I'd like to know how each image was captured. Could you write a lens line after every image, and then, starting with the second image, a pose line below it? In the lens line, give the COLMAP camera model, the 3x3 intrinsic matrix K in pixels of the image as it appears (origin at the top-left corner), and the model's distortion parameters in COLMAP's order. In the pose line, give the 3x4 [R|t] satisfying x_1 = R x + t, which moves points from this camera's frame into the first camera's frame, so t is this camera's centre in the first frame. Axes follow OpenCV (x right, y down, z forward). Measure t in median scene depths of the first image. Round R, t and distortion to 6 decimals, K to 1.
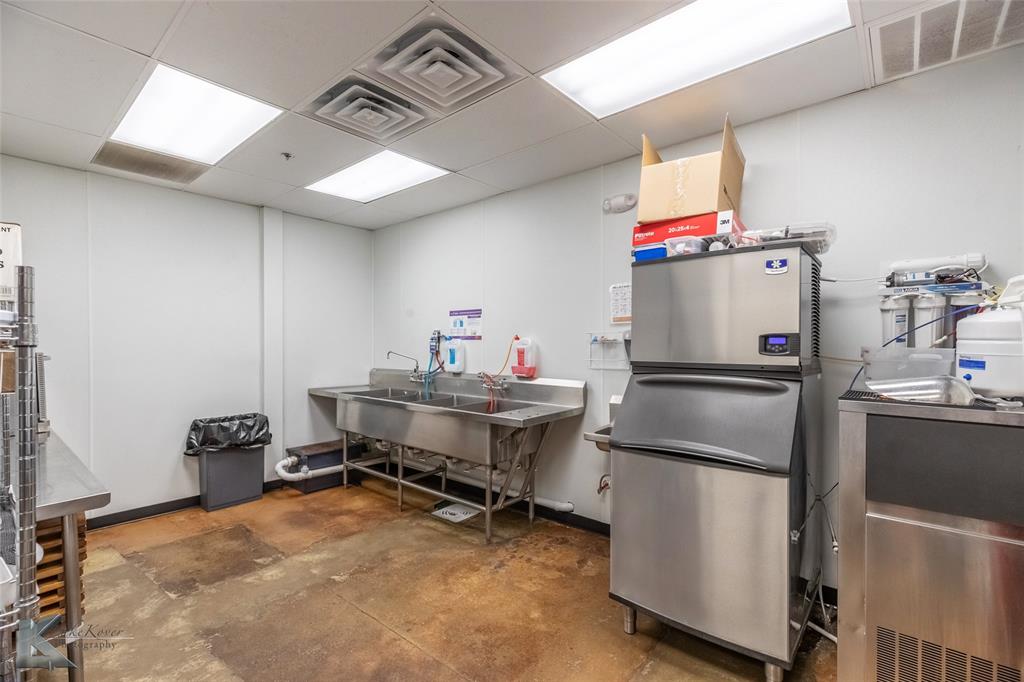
lens RADIAL K [[463.0, 0, 512.6], [0, 463.0, 342.4], [0, 0, 1]] dist [0.008525, -0.002536]
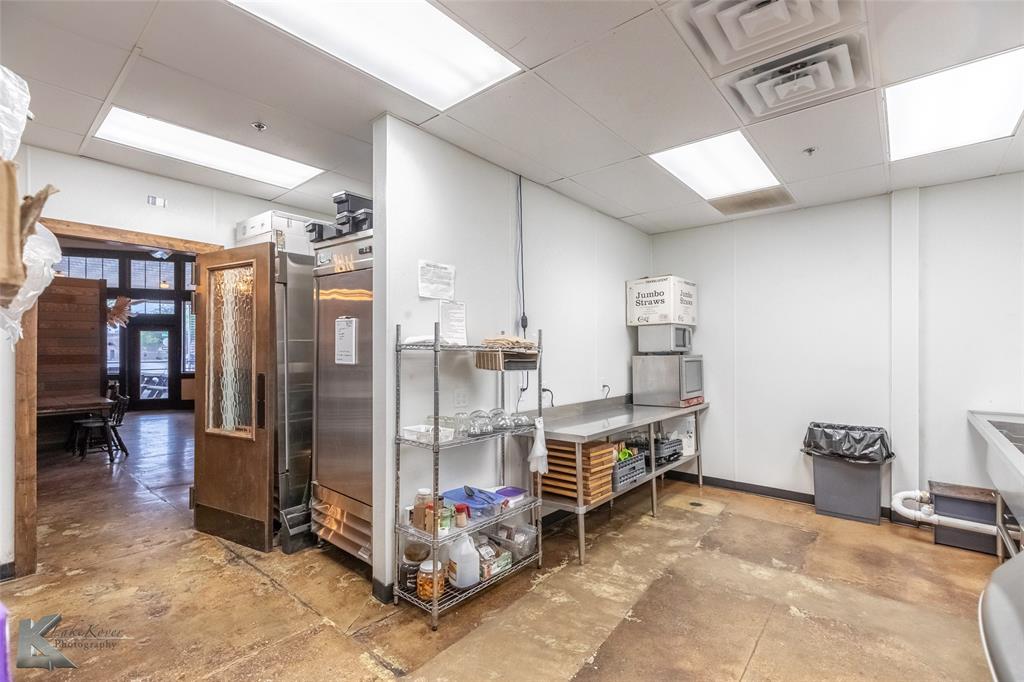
lens RADIAL K [[463.0, 0, 505.3], [0, 463.0, 343.9], [0, 0, 1]] dist [0.008525, -0.002536]
pose [[-0.005391, -0.008437, -0.999950, 0.402641], [0.001926, 0.999962, -0.008448, -0.002726], [0.999984, -0.001971, -0.005374, 0.336050]]
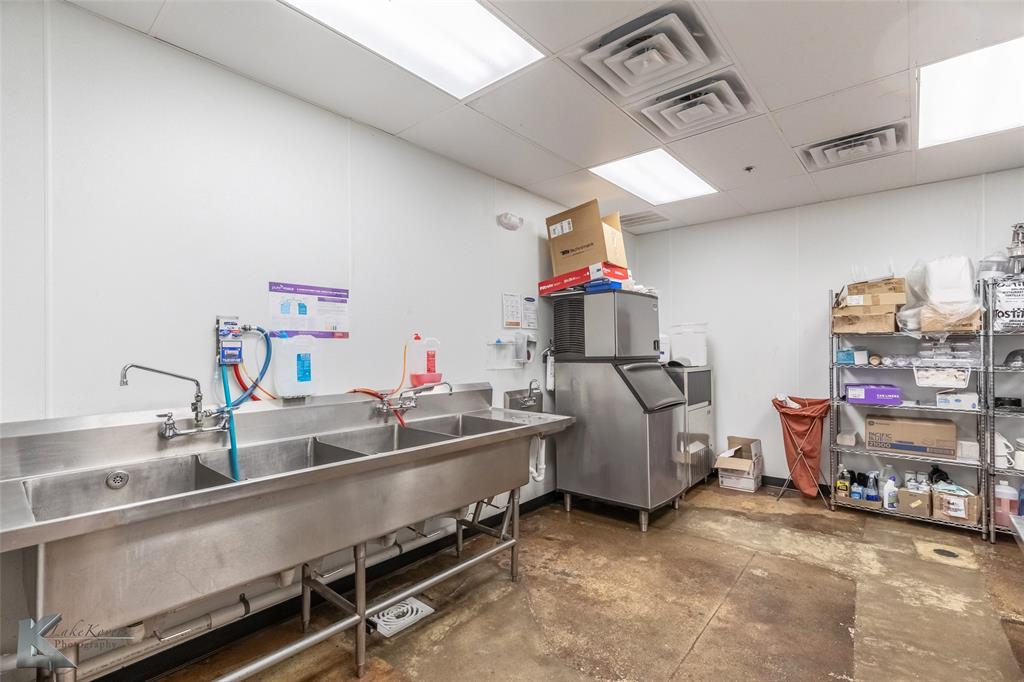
lens RADIAL K [[463.0, 0, 514.8], [0, 463.0, 347.4], [0, 0, 1]] dist [0.008525, -0.002536]
pose [[-0.000276, 0.004659, 0.999989, -0.792088], [0.006989, 0.999965, -0.004657, 0.012341], [-0.999976, 0.006988, -0.000309, 0.879845]]
